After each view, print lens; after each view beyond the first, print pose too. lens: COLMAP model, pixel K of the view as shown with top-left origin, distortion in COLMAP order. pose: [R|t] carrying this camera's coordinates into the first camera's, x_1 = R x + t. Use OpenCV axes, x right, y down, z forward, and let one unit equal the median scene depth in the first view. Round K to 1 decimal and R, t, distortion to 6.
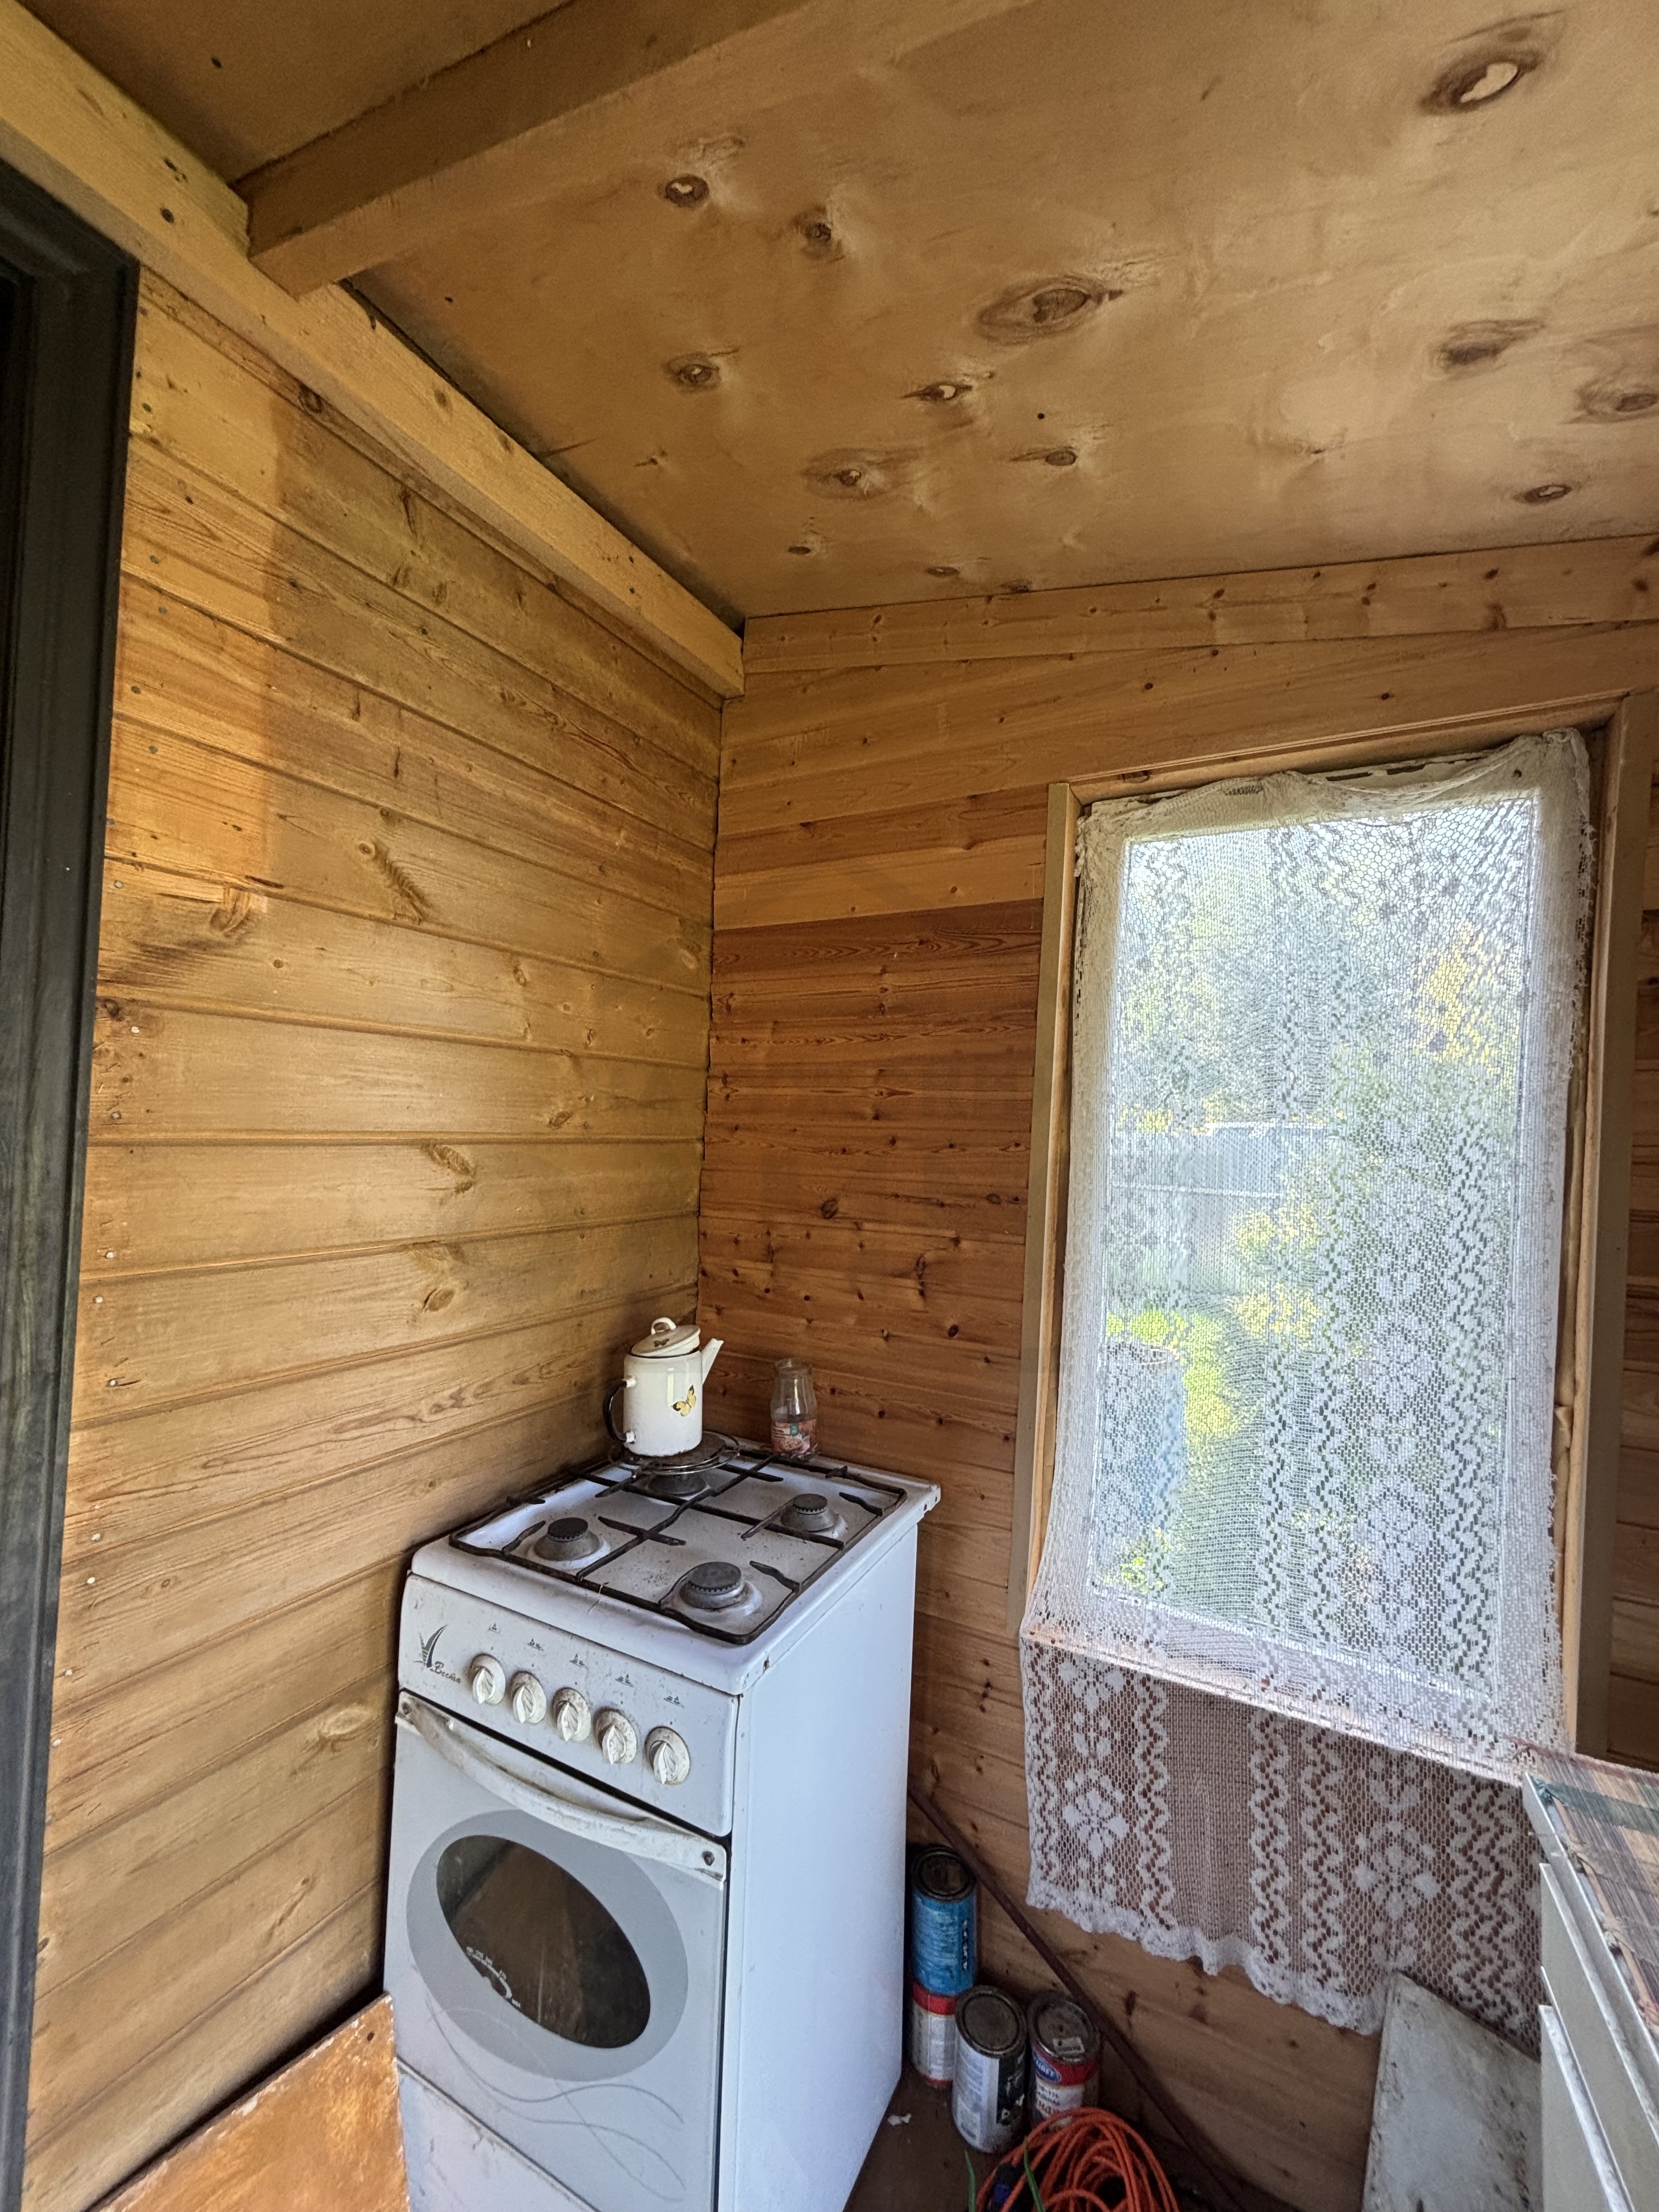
lens RADIAL K [[899.1, 0, 836.1], [0, 899.1, 1105.4], [0, 0, 1]] dist [0.001352, 0.000489]
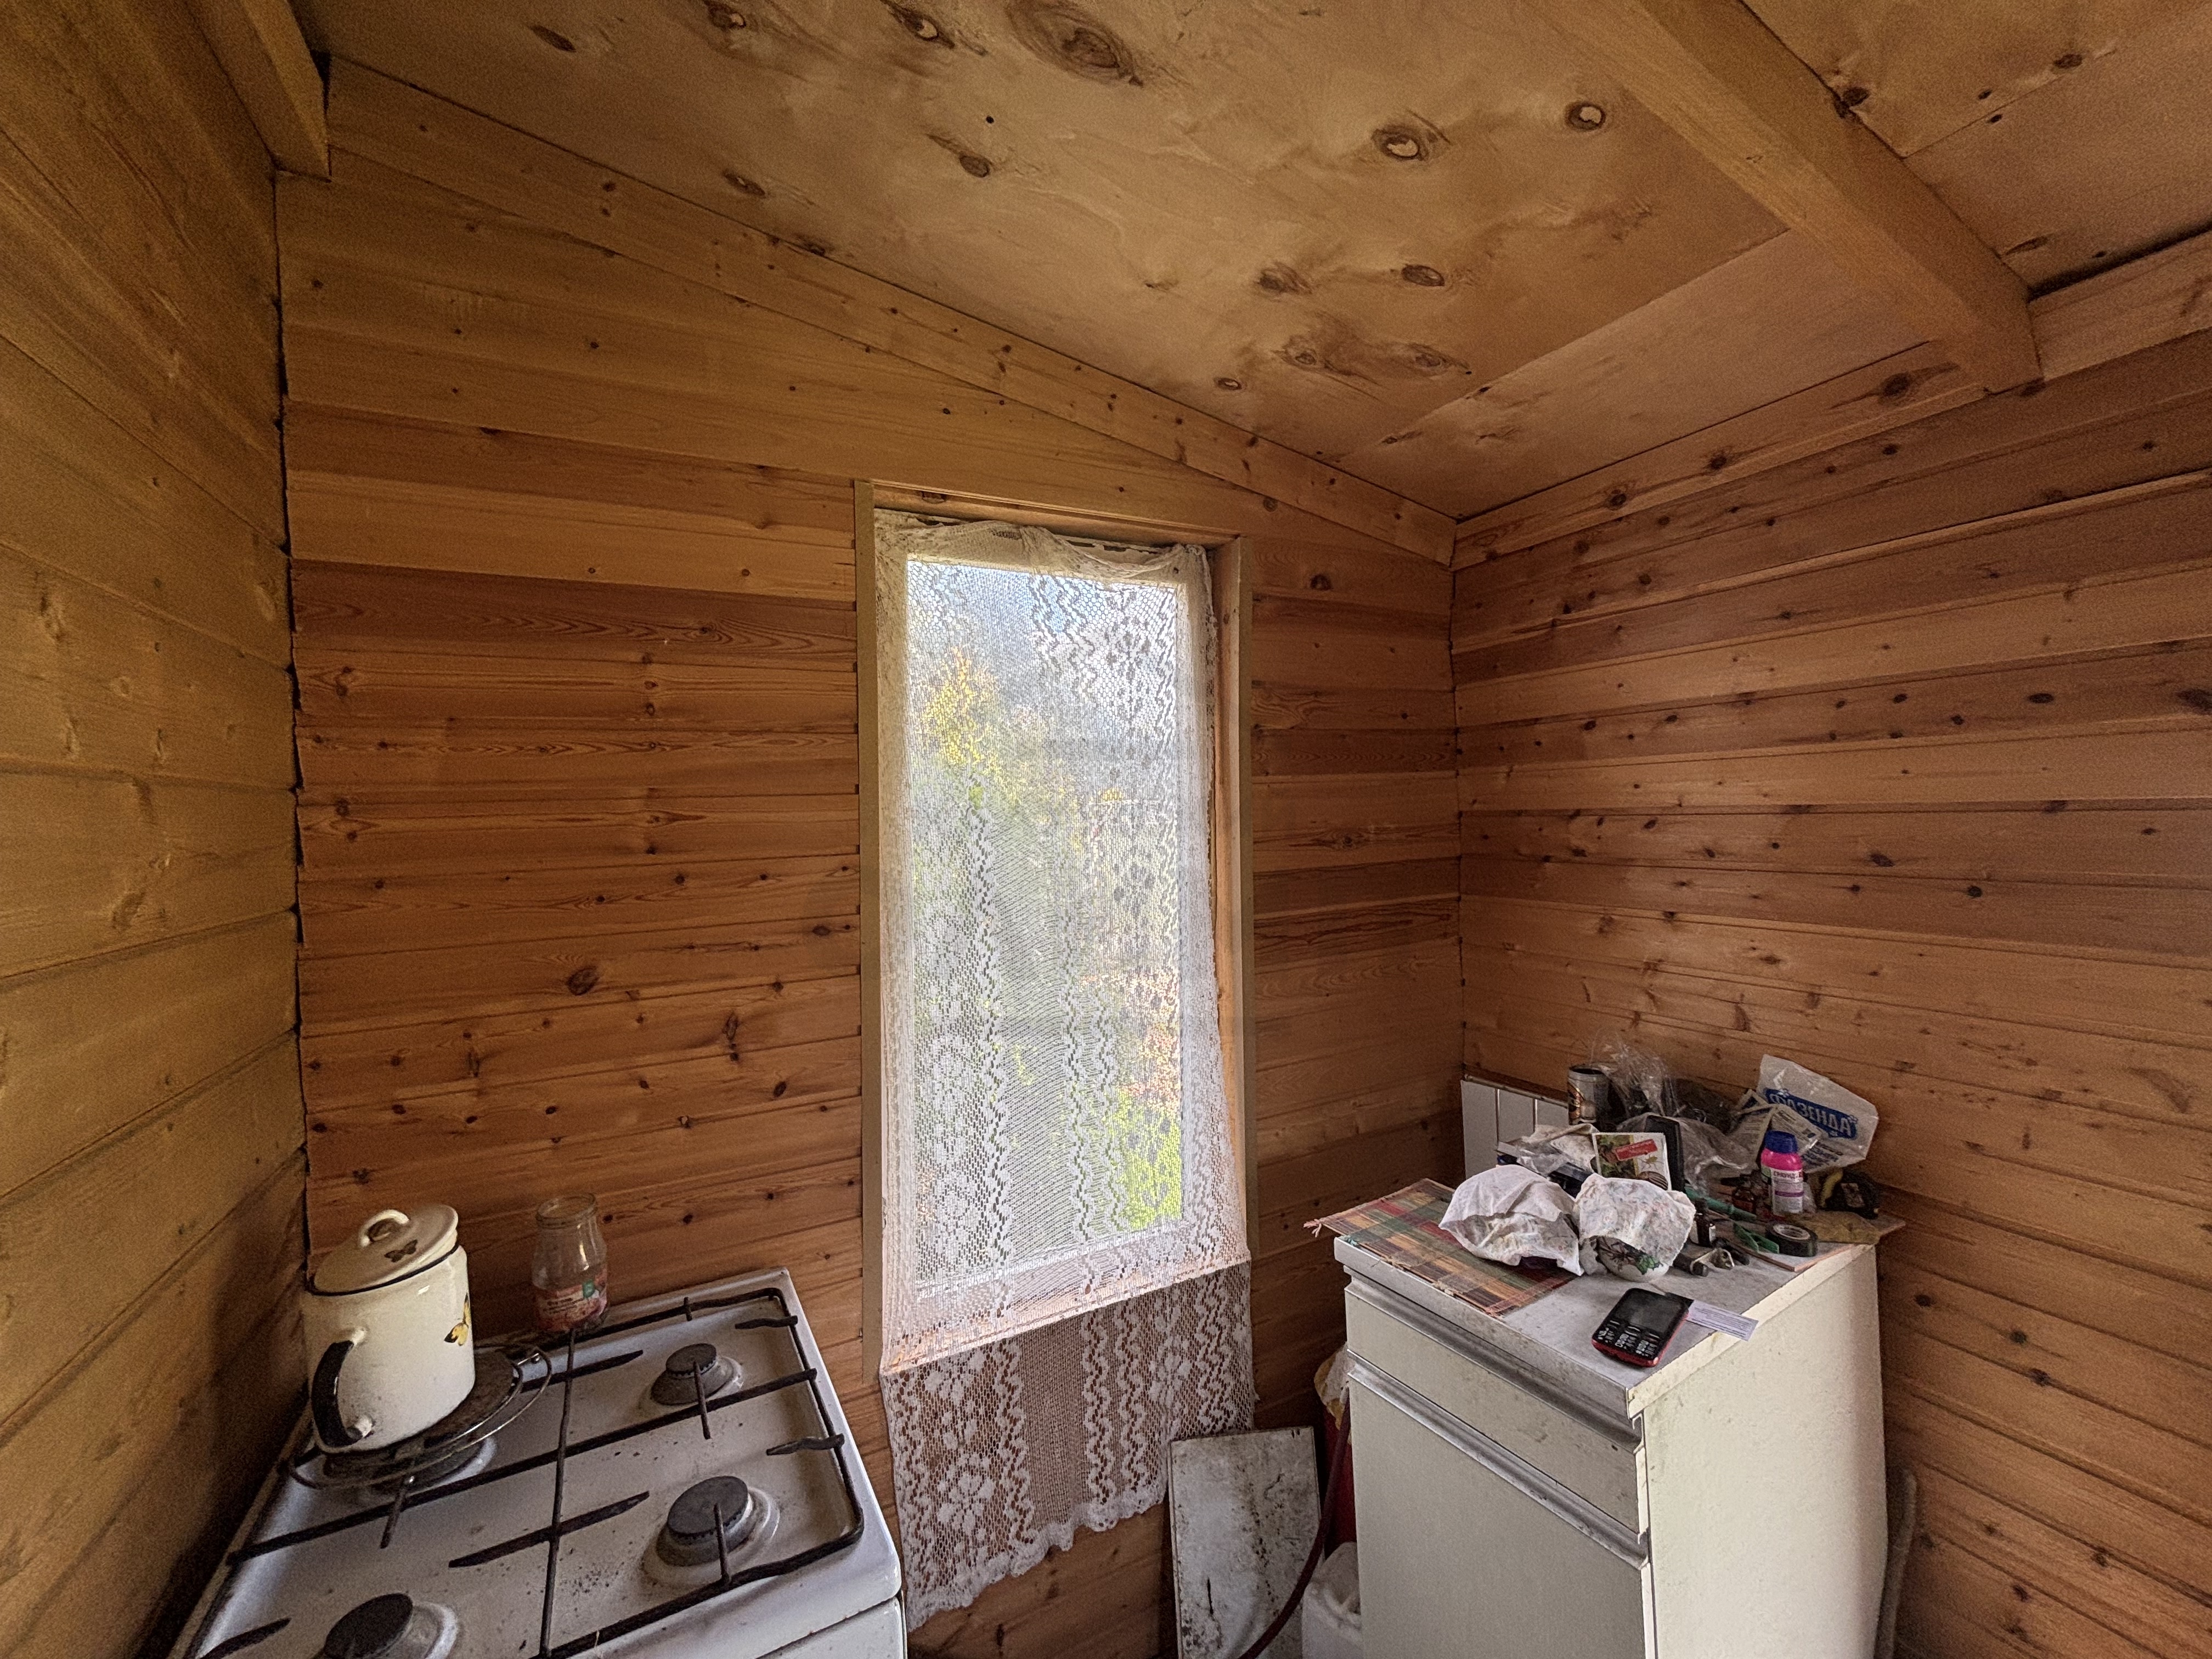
lens RADIAL K [[899.1, 0, 1106.0], [0, 899.1, 829.5], [0, 0, 1]] dist [0.001352, 0.000489]
pose [[0.557125, -0.062533, 0.828071, -0.441254], [0.026666, 0.997994, 0.057424, -0.046391], [-0.830001, -0.009910, 0.557675, 0.280997]]
